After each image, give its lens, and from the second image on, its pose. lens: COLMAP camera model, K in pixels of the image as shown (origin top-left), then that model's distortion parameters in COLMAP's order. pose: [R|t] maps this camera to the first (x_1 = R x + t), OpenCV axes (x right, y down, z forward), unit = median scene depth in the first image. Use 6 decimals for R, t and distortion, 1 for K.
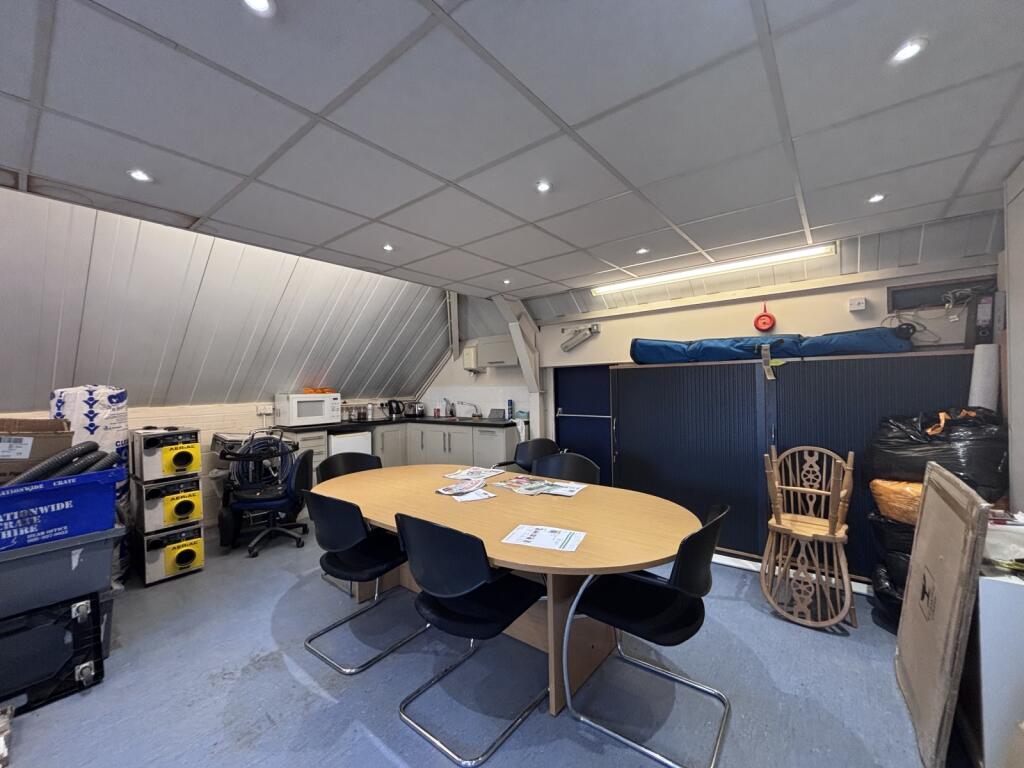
lens RADIAL K [[412.2, 0, 512.0], [0, 412.2, 384.0], [0, 0, 1]] dist [-0.000579, -0.000061]
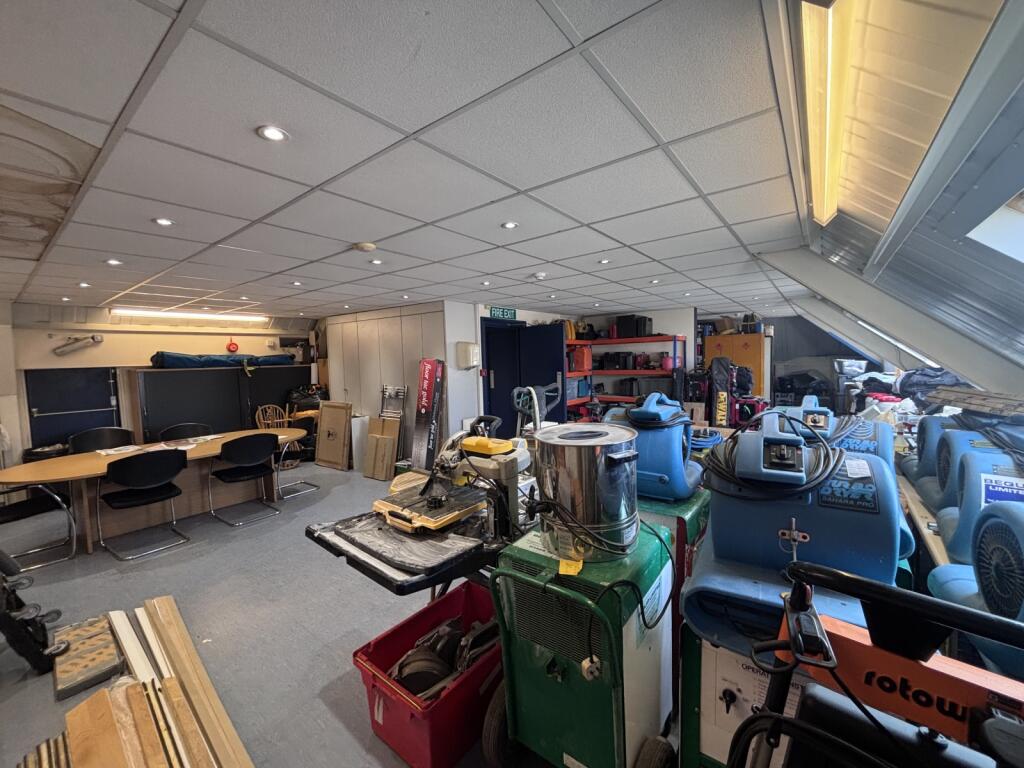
lens RADIAL K [[412.2, 0, 512.0], [0, 412.2, 384.0], [0, 0, 1]] dist [-0.000579, -0.000061]
pose [[-0.019257, -0.040684, 0.998986, -1.312239], [0.020804, 0.998939, 0.041083, -0.028382], [-0.999598, 0.021574, -0.018390, -0.262153]]
